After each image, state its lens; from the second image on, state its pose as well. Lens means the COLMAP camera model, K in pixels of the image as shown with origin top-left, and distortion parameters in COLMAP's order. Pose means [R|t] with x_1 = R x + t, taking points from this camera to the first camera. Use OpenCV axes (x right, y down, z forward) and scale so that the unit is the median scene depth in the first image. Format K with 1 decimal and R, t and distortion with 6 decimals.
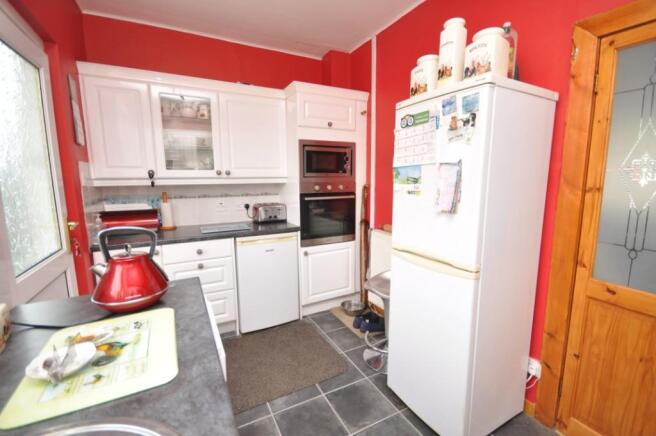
lens RADIAL K [[287.5, 0, 328.0], [0, 287.5, 218.0], [0, 0, 1]] dist [0.026406, -0.018530]
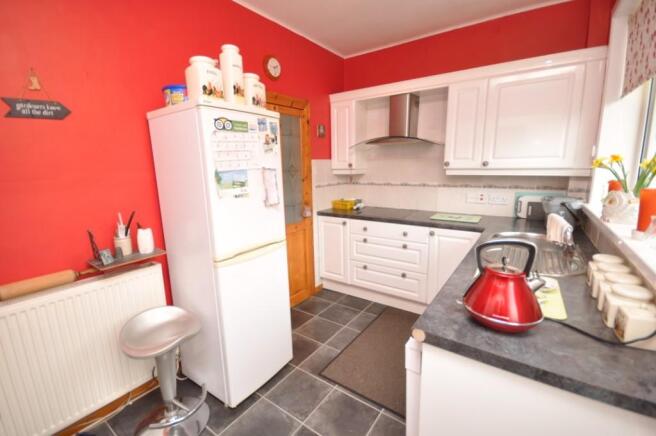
lens RADIAL K [[287.5, 0, 328.0], [0, 287.5, 218.0], [0, 0, 1]] dist [0.026406, -0.018530]
pose [[-0.452060, -0.150135, 0.879262, -0.742737], [0.149201, 0.959118, 0.240481, -0.204637], [-0.879420, 0.239899, -0.411179, 1.111124]]
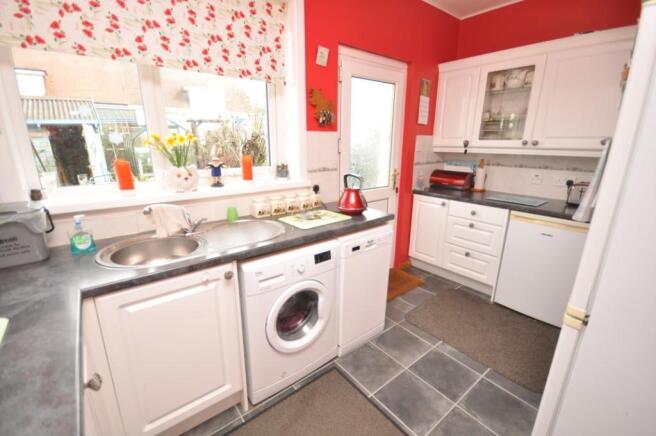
lens RADIAL K [[287.5, 0, 328.0], [0, 287.5, 218.0], [0, 0, 1]] dist [0.026406, -0.018530]
pose [[0.194738, 0.266094, -0.944072, 0.756647], [-0.145740, 0.959664, 0.240426, -0.080184], [0.969968, 0.090769, 0.225663, 0.241107]]
